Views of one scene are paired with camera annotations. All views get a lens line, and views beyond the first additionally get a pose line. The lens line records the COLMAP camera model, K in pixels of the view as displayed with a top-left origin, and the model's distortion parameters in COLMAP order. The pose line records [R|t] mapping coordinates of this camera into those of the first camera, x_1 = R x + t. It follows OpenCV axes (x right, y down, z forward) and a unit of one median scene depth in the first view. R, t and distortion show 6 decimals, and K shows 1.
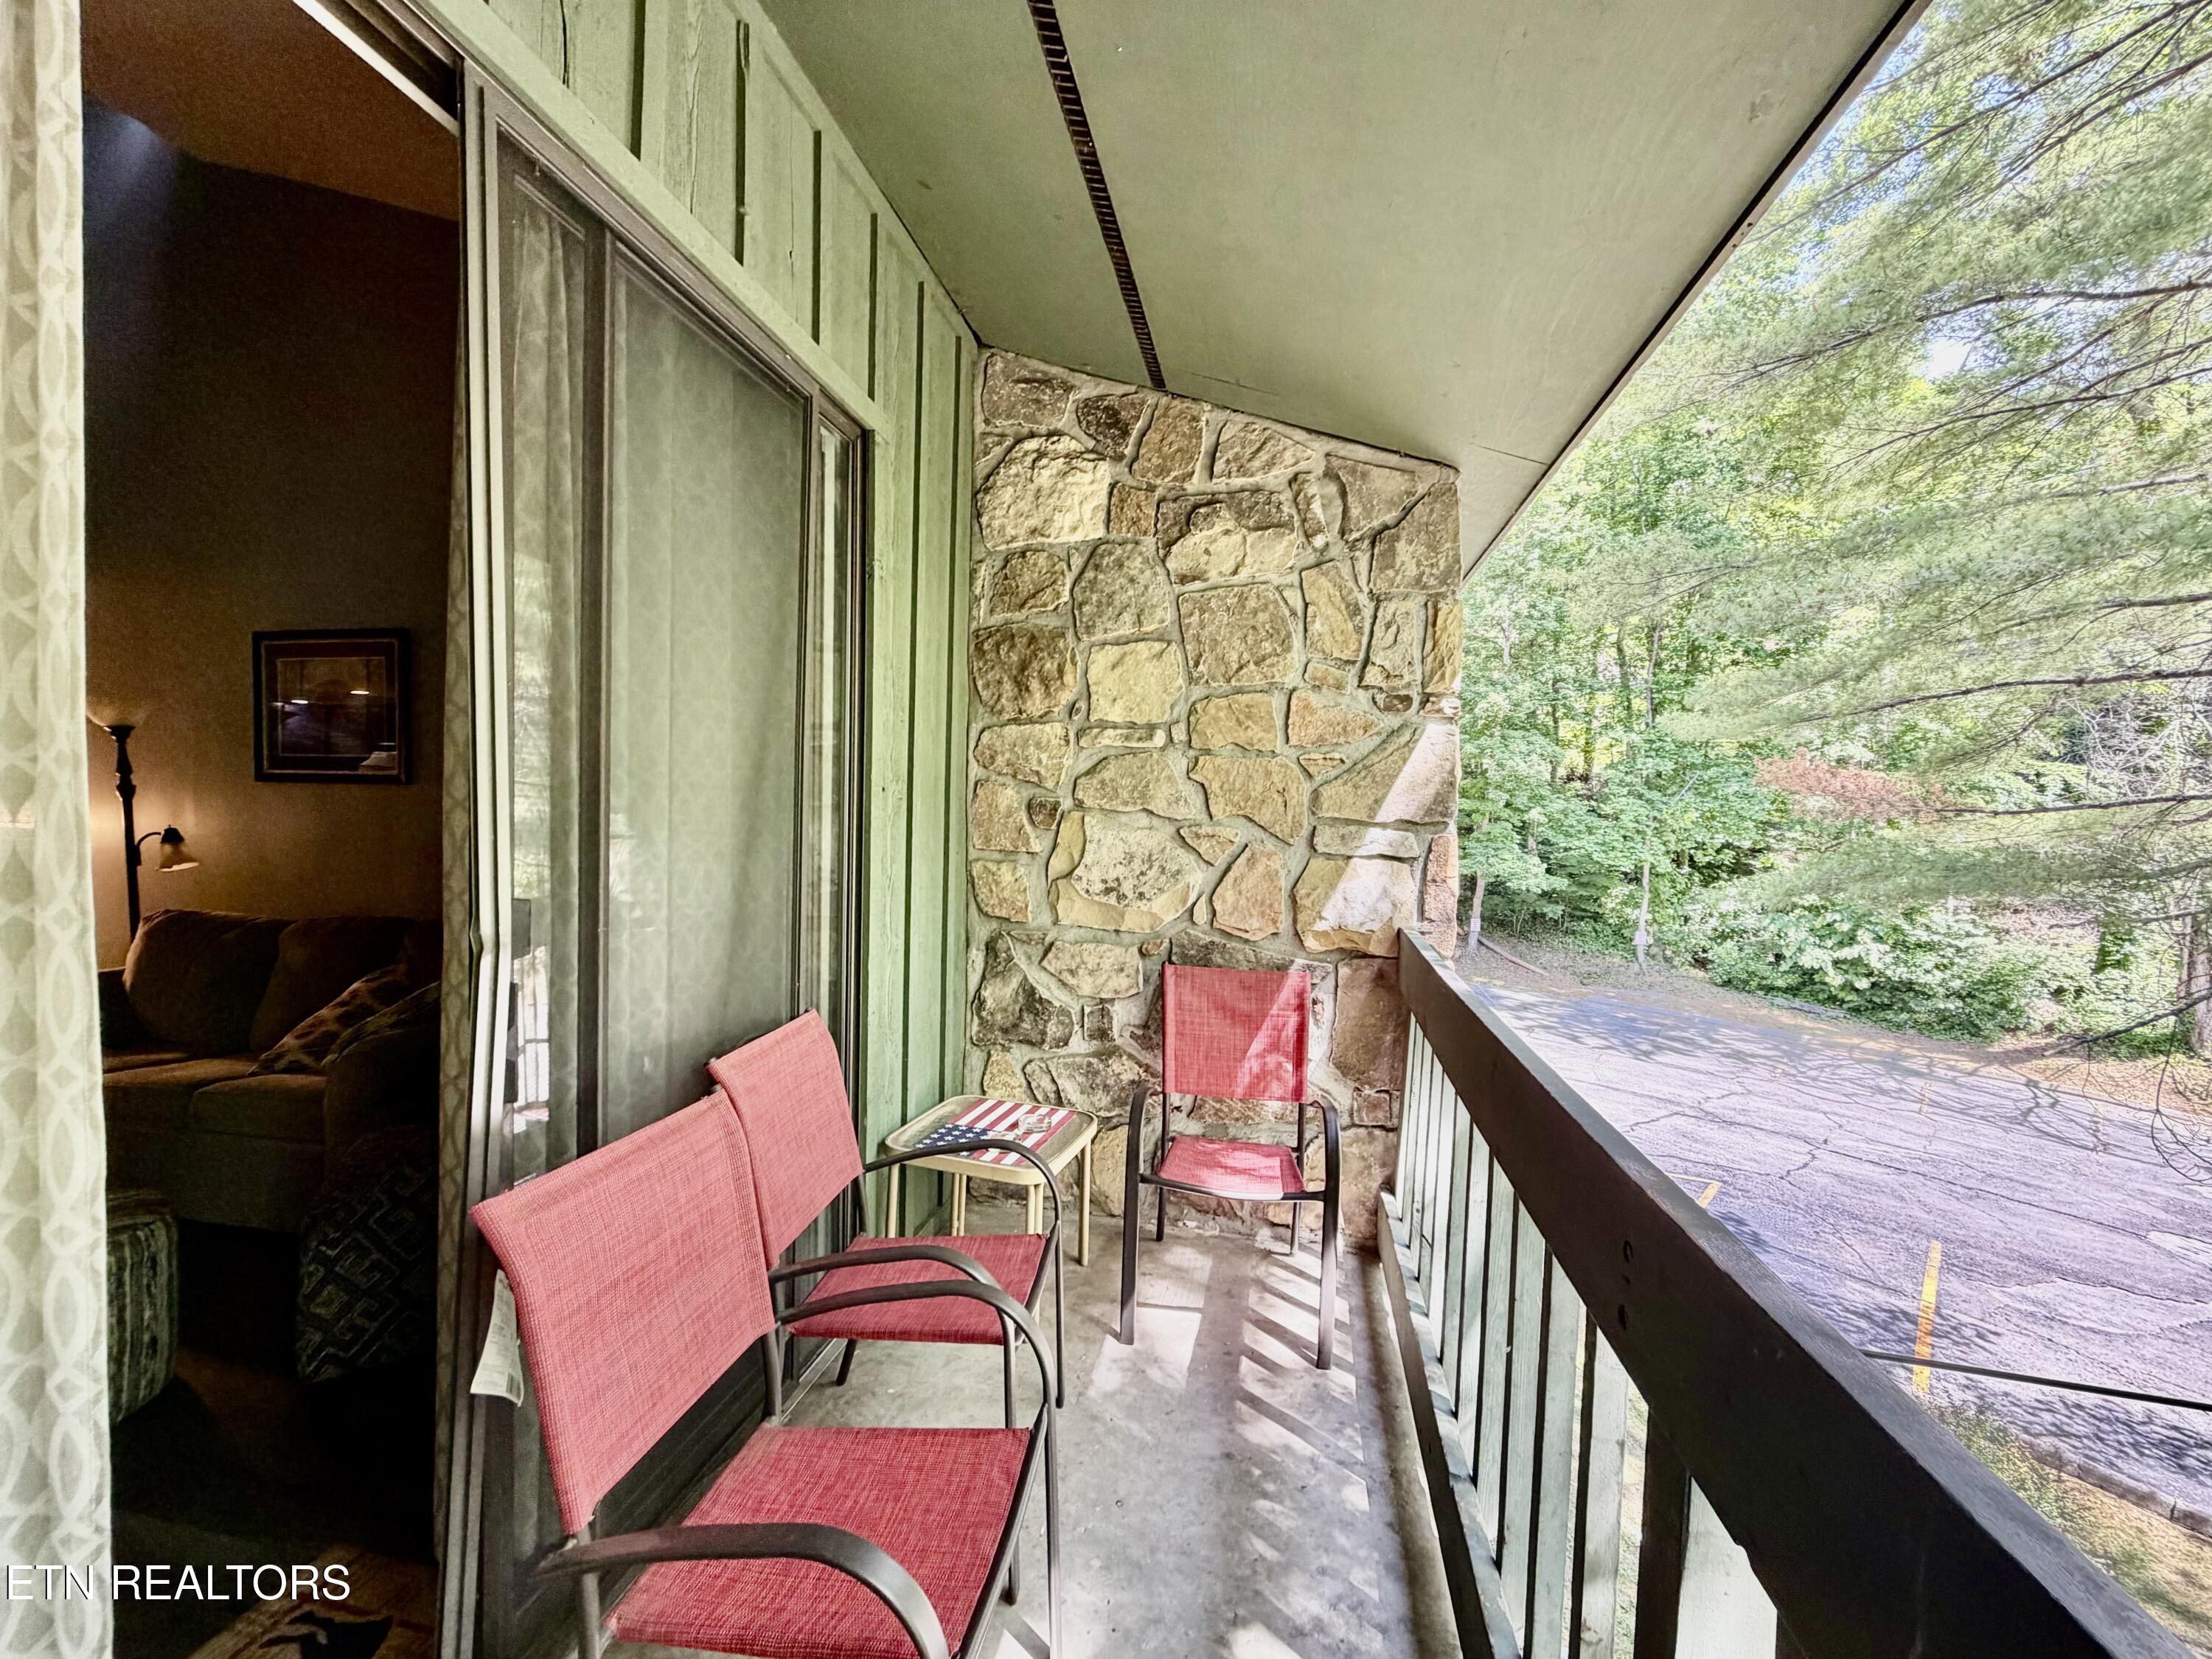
lens RADIAL K [[873.7, 0, 1103.5], [0, 873.7, 826.0], [0, 0, 1]] dist [-0.002485, 0.000350]
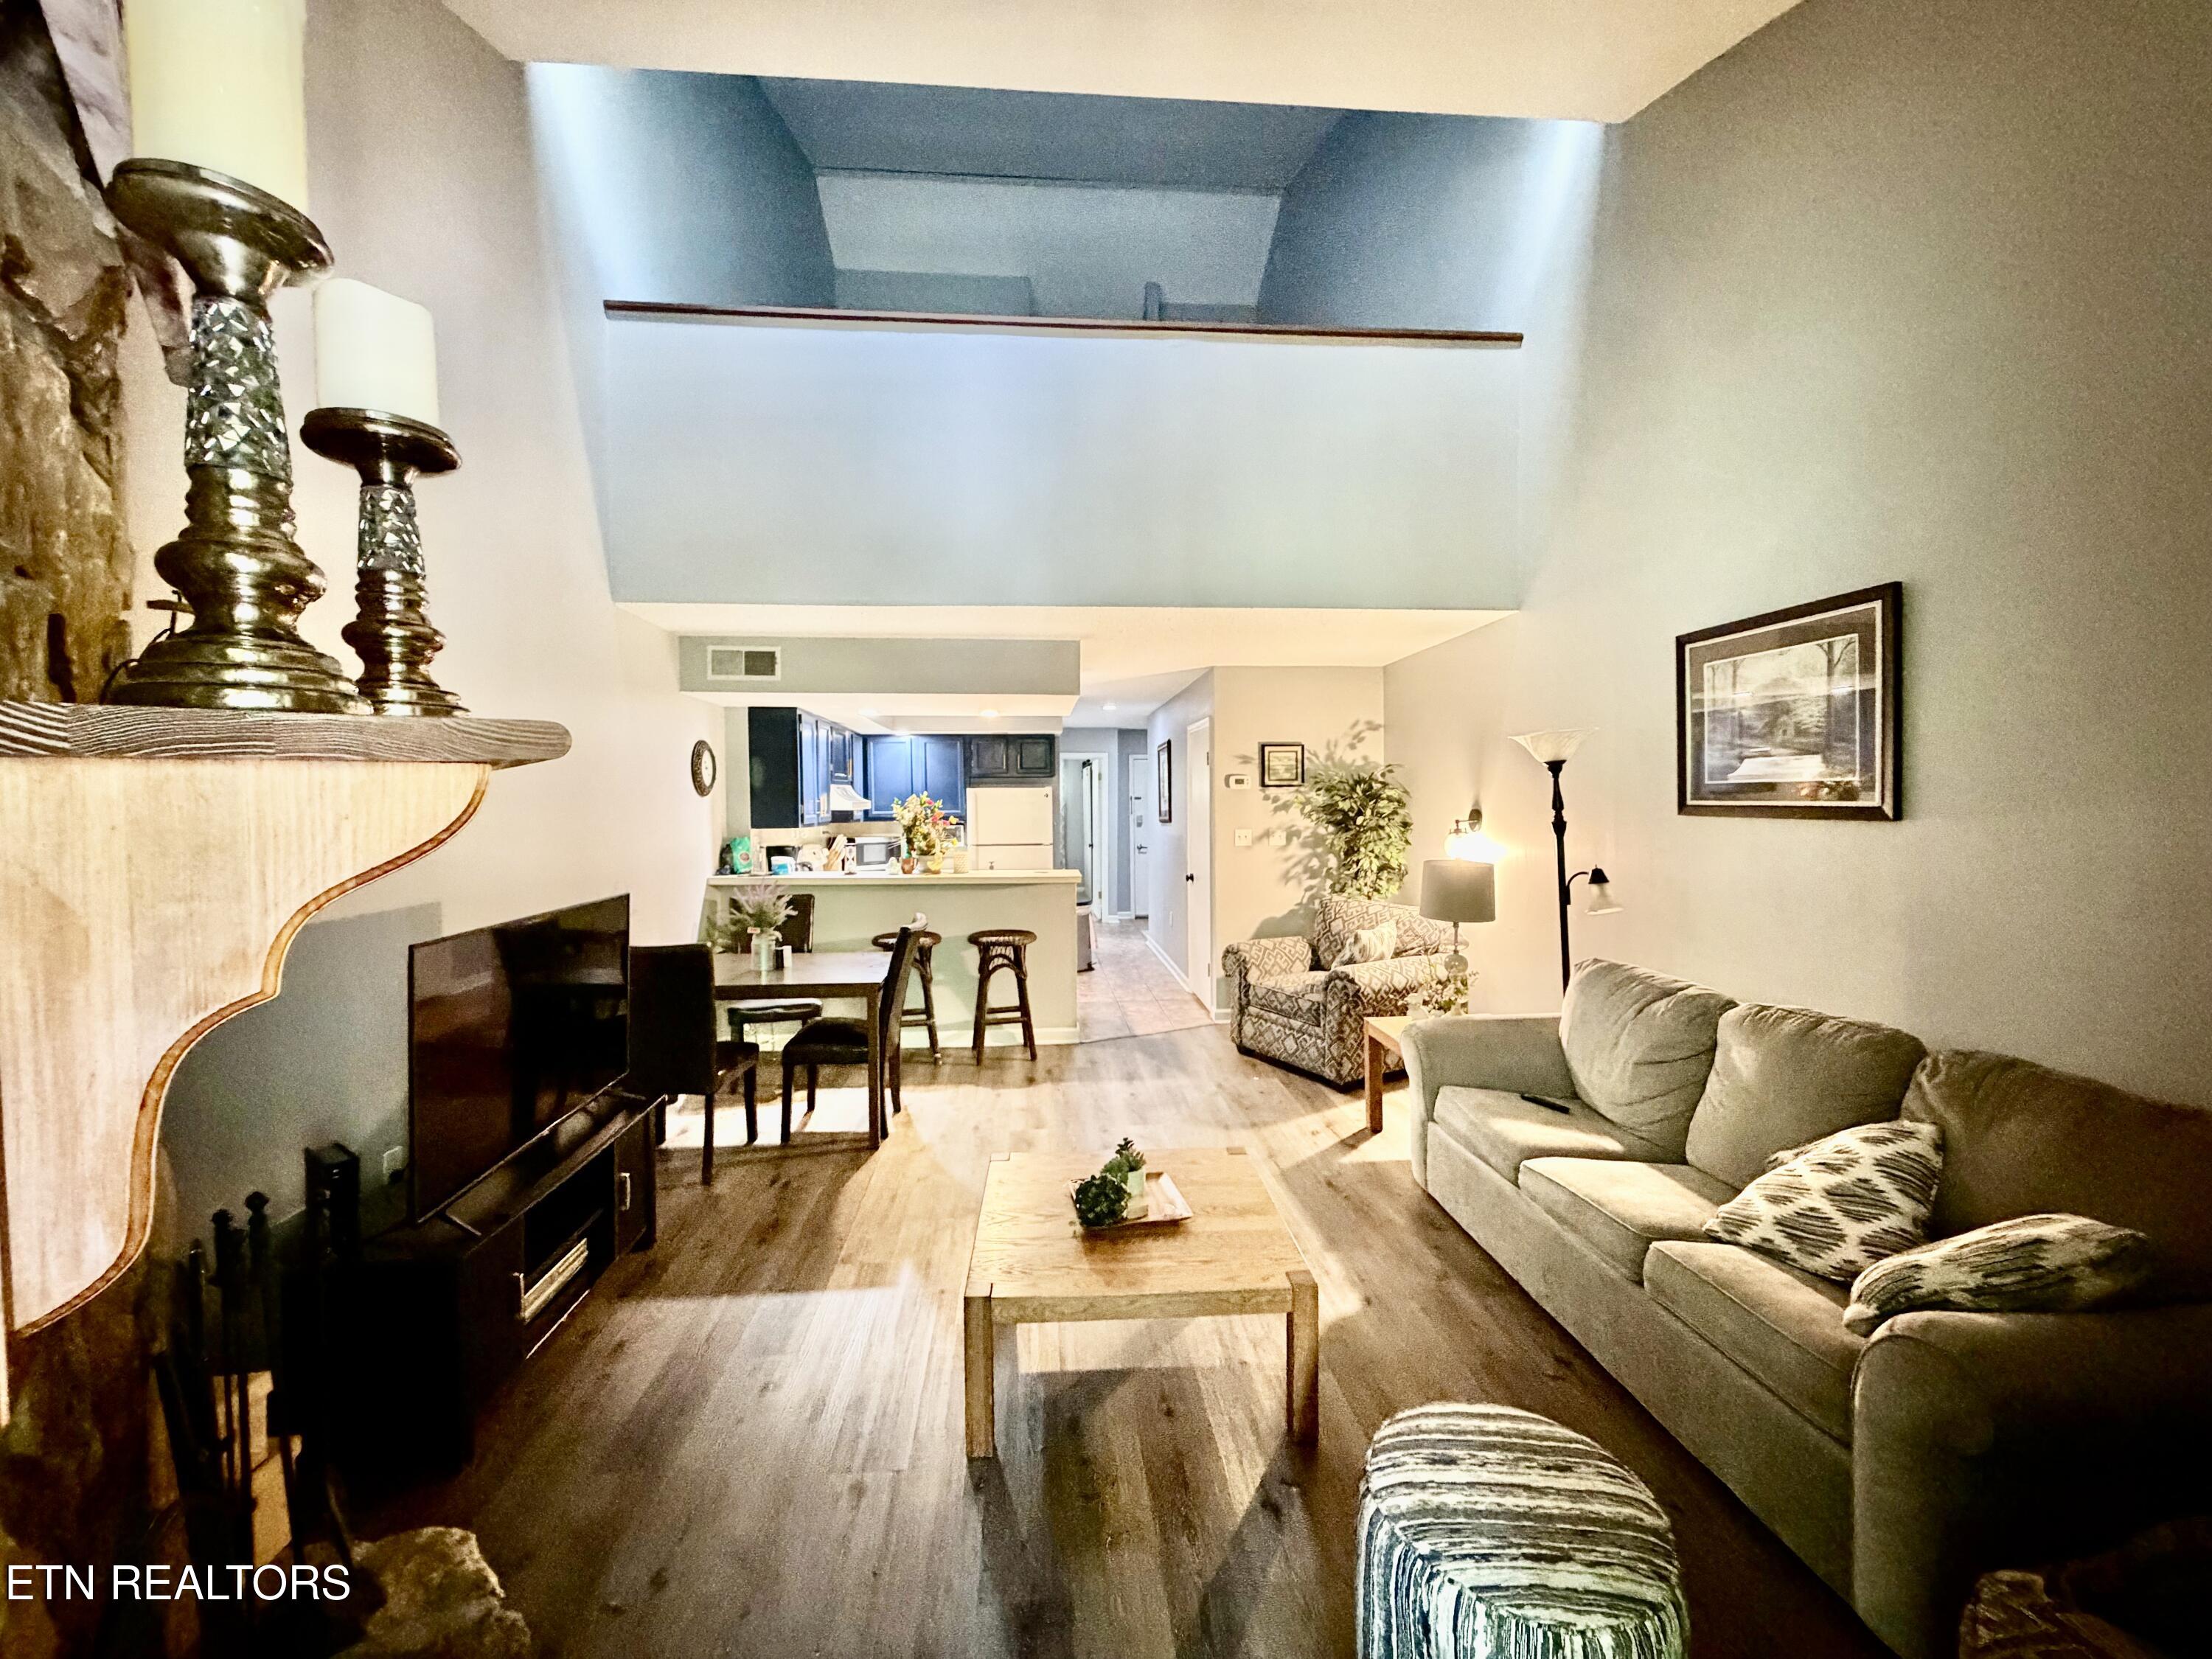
lens RADIAL K [[873.7, 0, 1101.2], [0, 873.7, 824.9], [0, 0, 1]] dist [-0.002485, 0.000350]
pose [[0.275270, 0.005912, -0.961349, -0.407404], [0.001823, 0.999976, 0.006672, -0.062005], [0.961365, -0.003589, 0.275253, 0.302177]]
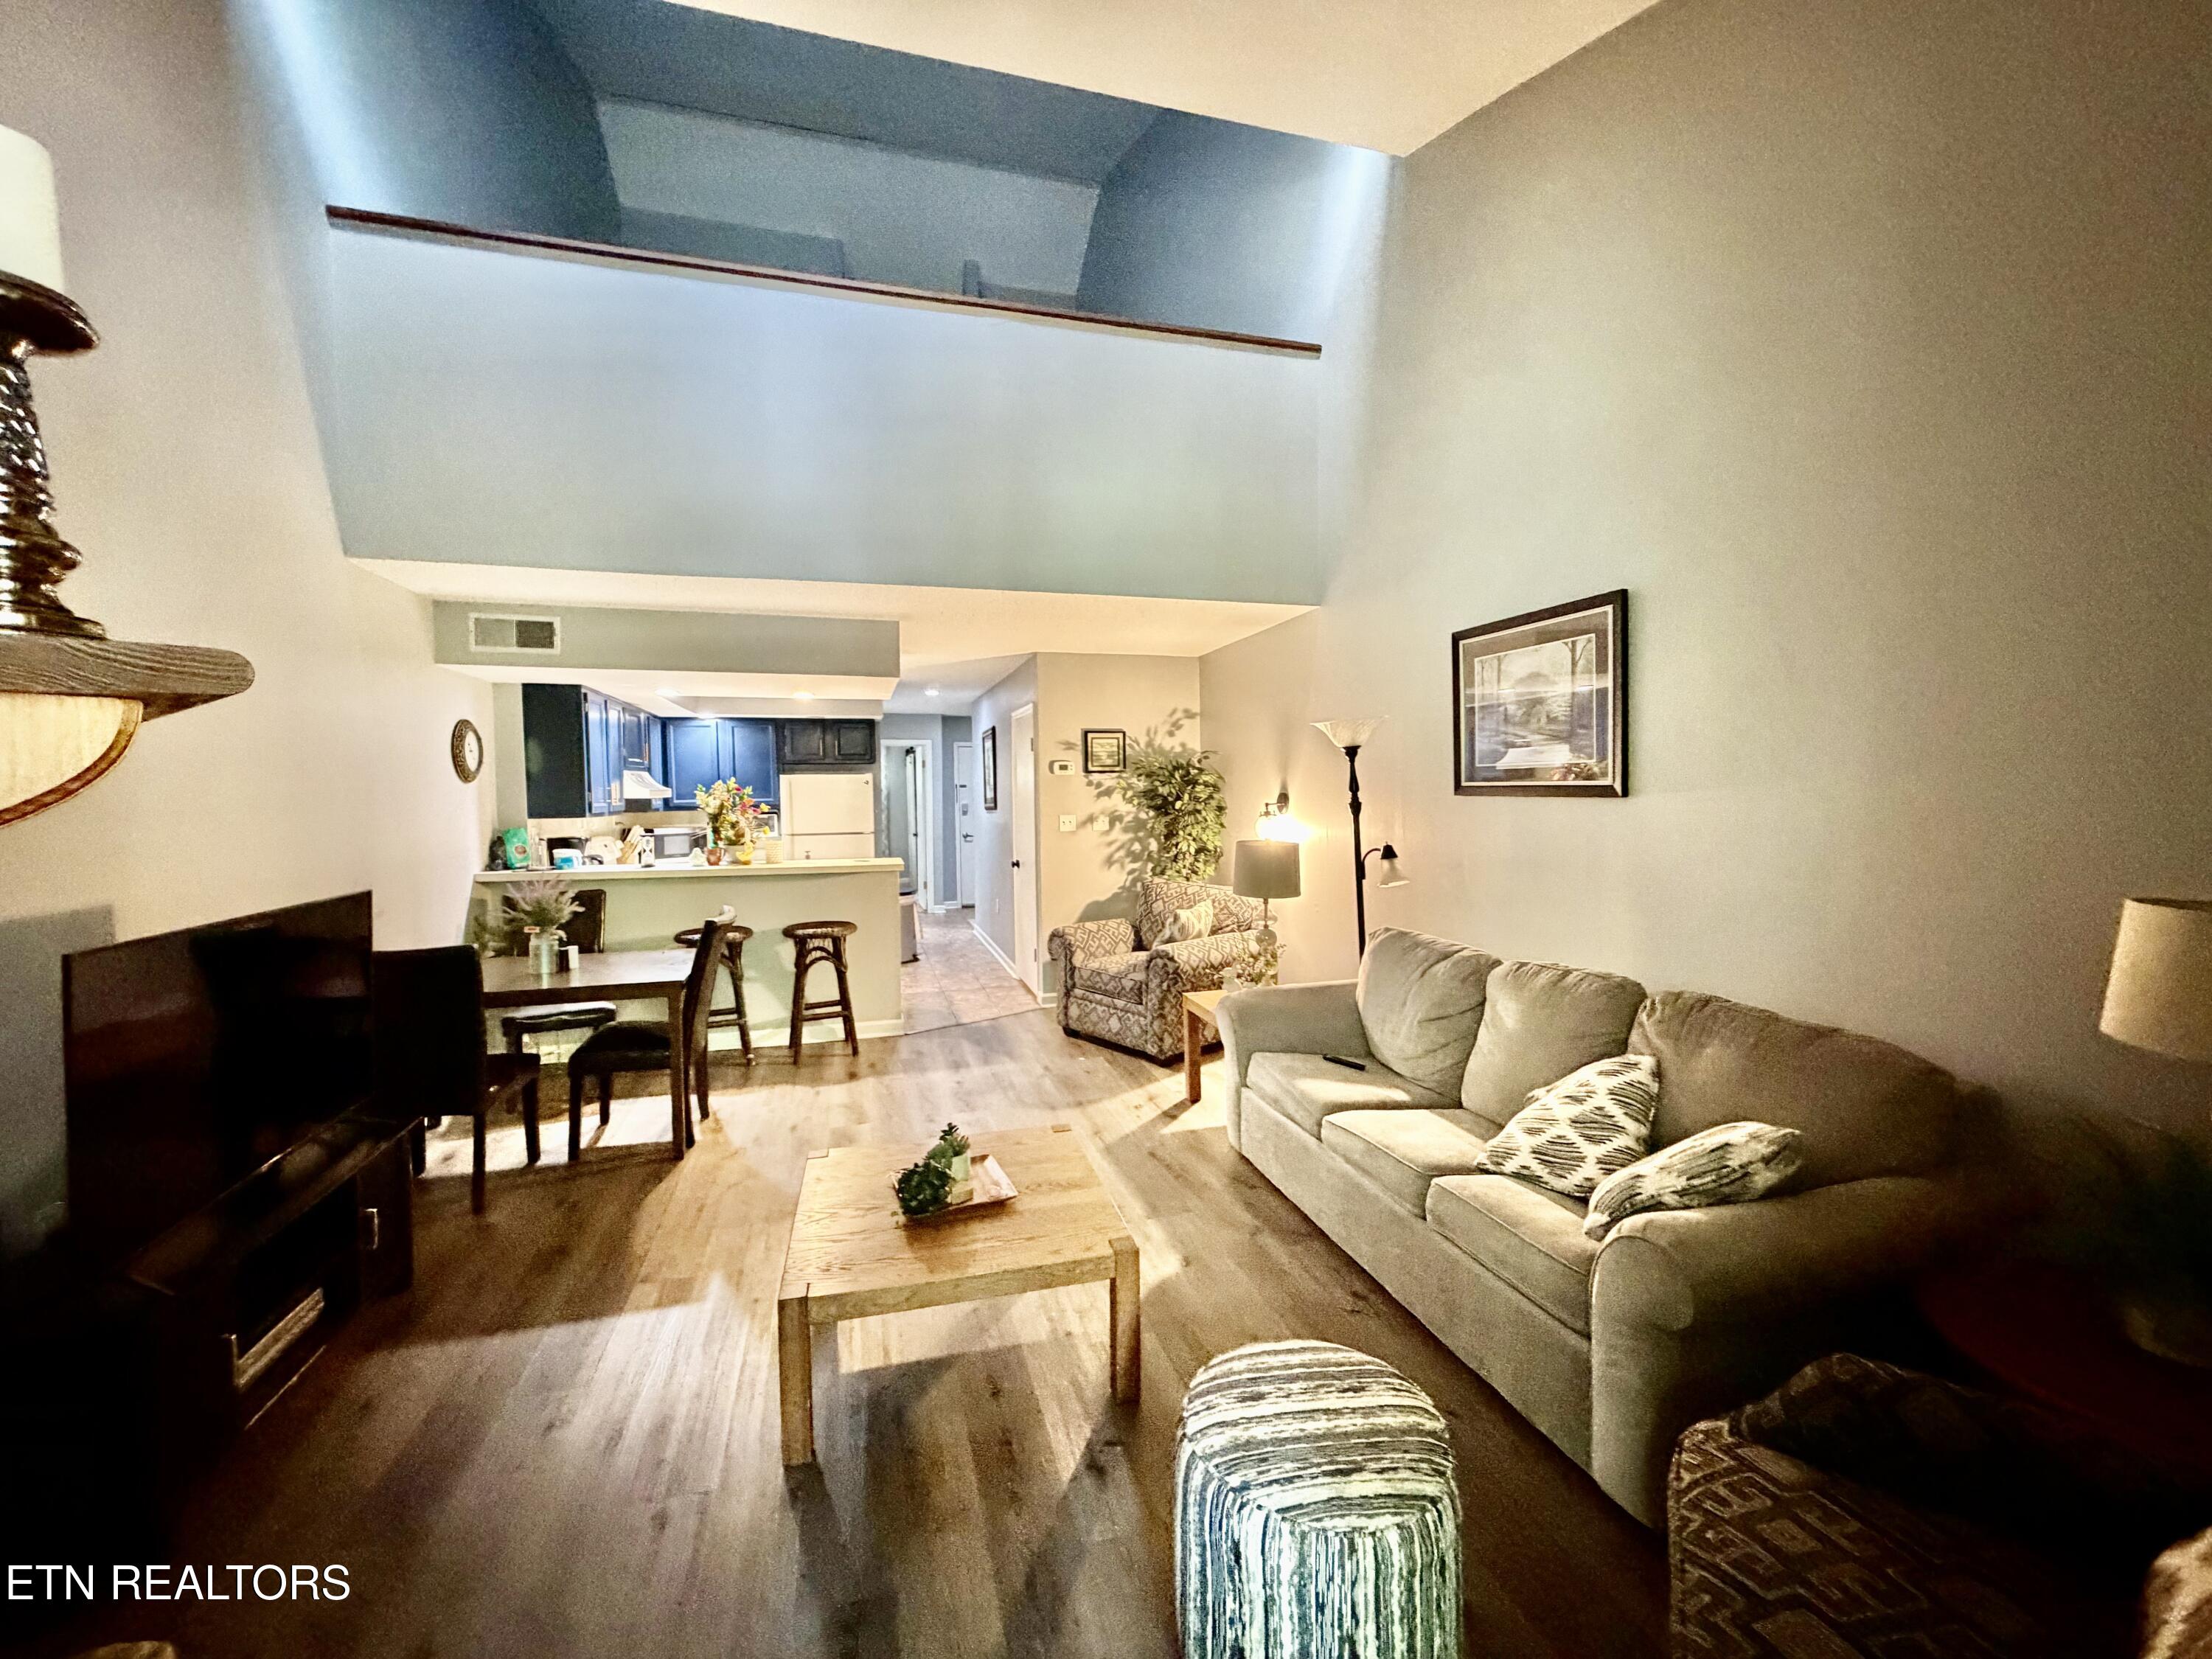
lens RADIAL K [[873.7, 0, 1100.3], [0, 873.7, 825.1], [0, 0, 1]] dist [-0.002485, 0.000350]
pose [[0.457325, 0.013052, -0.889204, -0.407747], [0.009724, 0.999759, 0.019676, -0.053204], [0.889246, -0.017644, 0.457088, 0.308271]]
